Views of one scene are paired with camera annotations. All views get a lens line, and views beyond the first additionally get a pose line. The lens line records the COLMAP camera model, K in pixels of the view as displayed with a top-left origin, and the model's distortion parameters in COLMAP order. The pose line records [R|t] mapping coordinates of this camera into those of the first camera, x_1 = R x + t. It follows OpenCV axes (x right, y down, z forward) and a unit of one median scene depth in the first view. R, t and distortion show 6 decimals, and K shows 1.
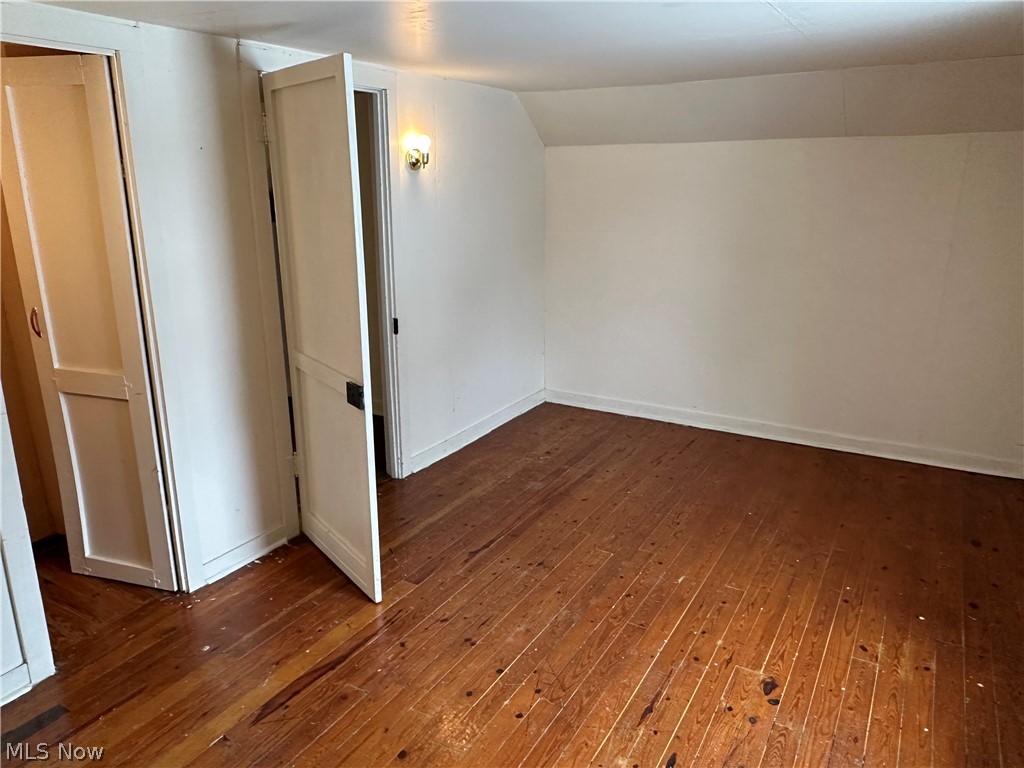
lens RADIAL K [[720.8, 0, 517.4], [0, 720.8, 381.0], [0, 0, 1]] dist [0.000485, 0.000455]
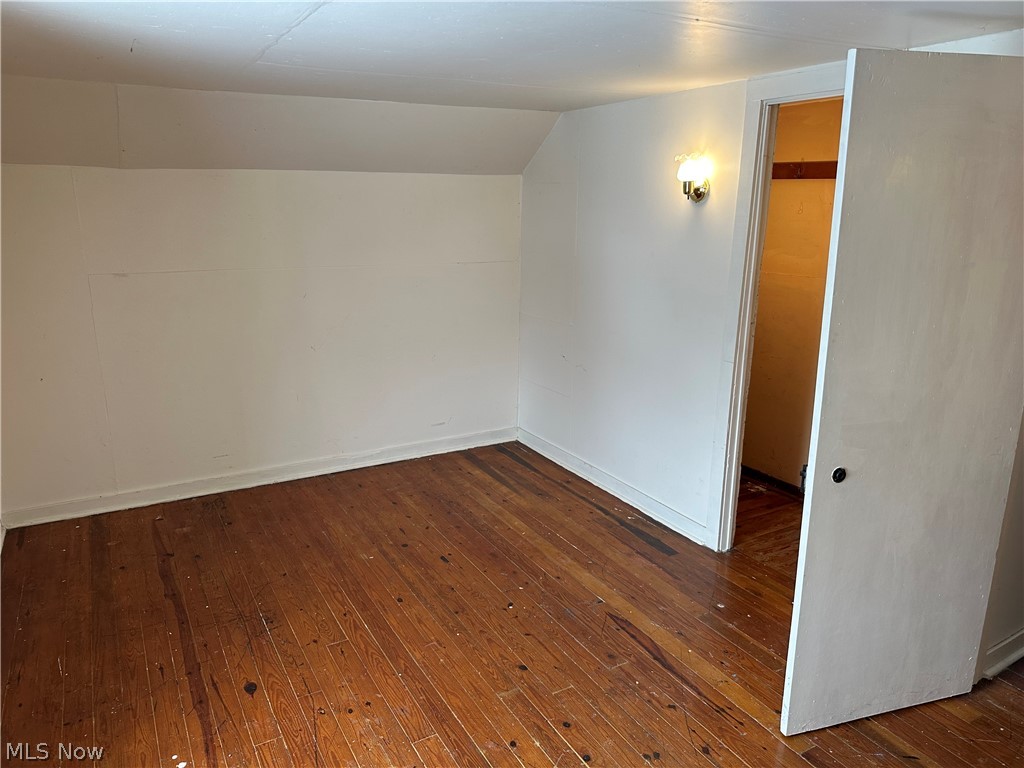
lens RADIAL K [[720.8, 0, 518.4], [0, 720.8, 385.0], [0, 0, 1]] dist [0.000485, 0.000455]
pose [[-0.486752, 0.227004, -0.843529, 0.684952], [-0.247135, 0.890408, 0.382227, -0.338425], [0.837853, 0.394515, -0.377307, 1.118921]]
